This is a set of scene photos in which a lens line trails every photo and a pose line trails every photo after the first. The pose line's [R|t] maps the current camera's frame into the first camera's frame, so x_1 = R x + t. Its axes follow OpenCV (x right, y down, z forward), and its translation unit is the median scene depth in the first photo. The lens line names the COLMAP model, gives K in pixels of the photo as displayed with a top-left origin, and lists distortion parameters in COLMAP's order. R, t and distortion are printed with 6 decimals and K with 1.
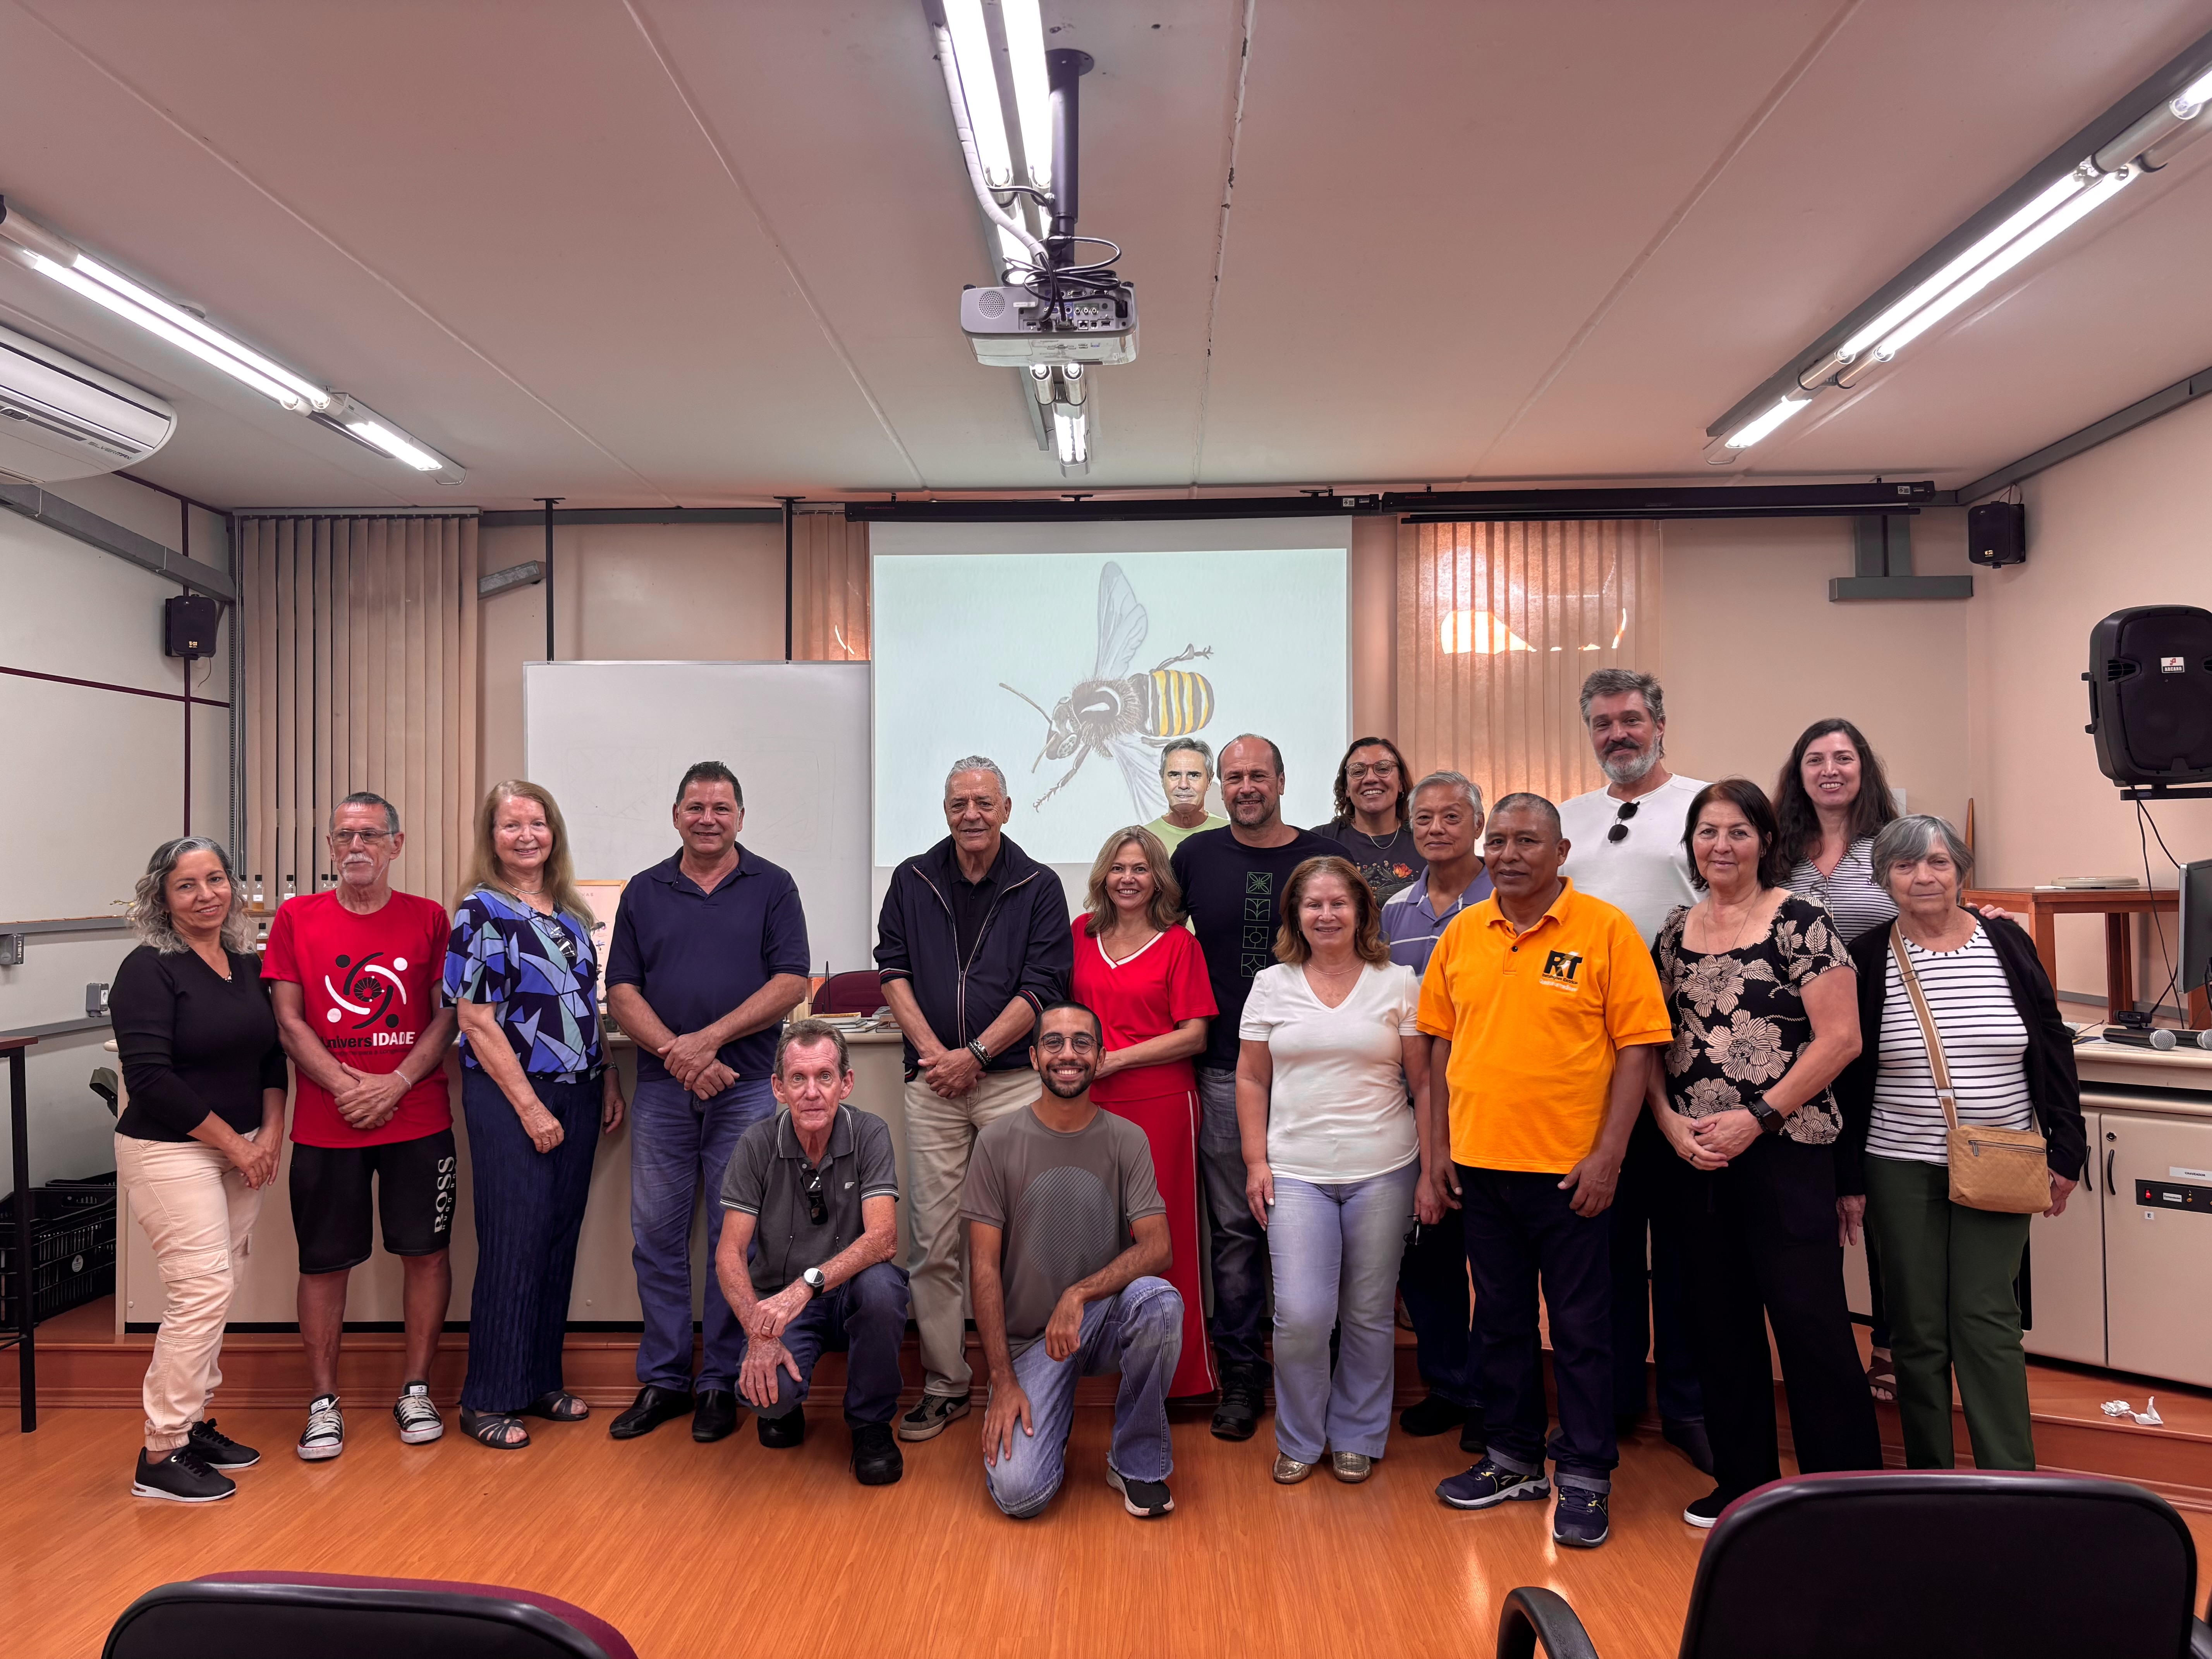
lens RADIAL K [[1769.6, 0, 1106.0], [0, 1769.6, 829.5], [0, 0, 1]] dist [-0.000647, 0.008462]
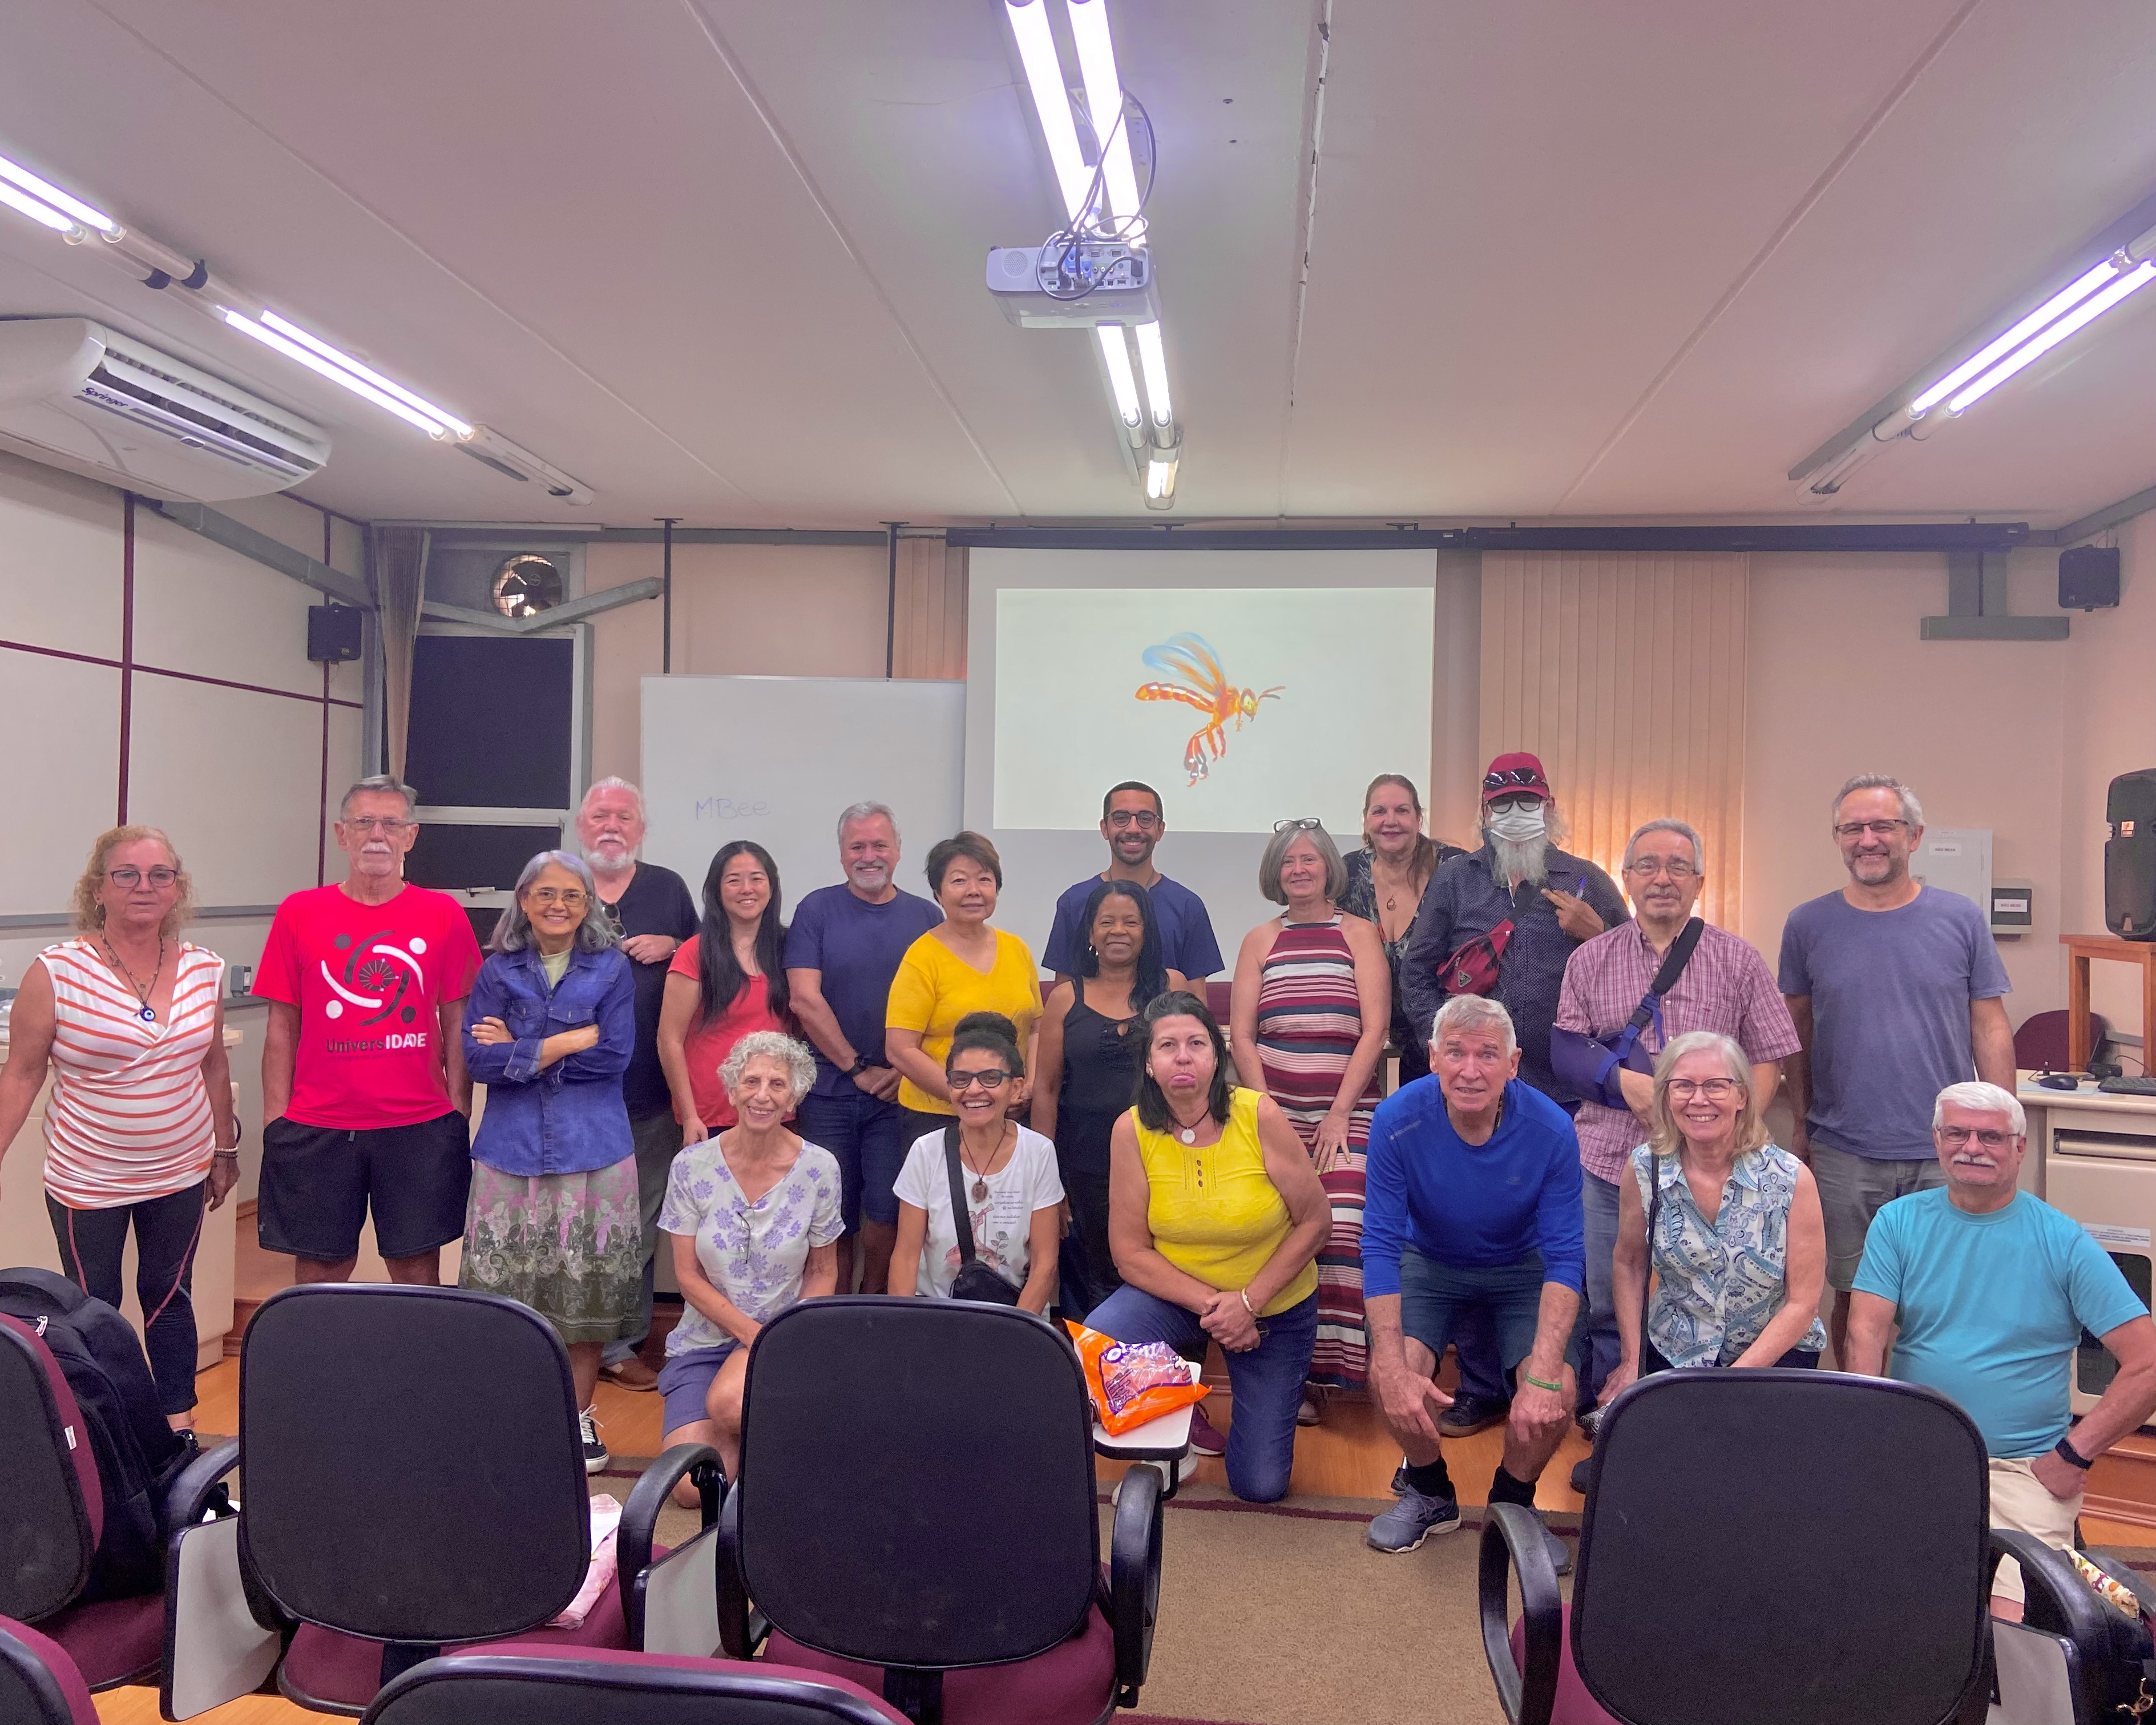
lens RADIAL K [[1865.8, 0, 1078.0], [0, 1865.8, 862.5], [0, 0, 1]] dist [0.067205, -0.011630]
pose [[0.997061, 0.028289, -0.071192, 0.014778], [-0.027060, 0.999469, 0.018170, -0.009861], [0.071668, -0.016190, 0.997297, -0.103925]]
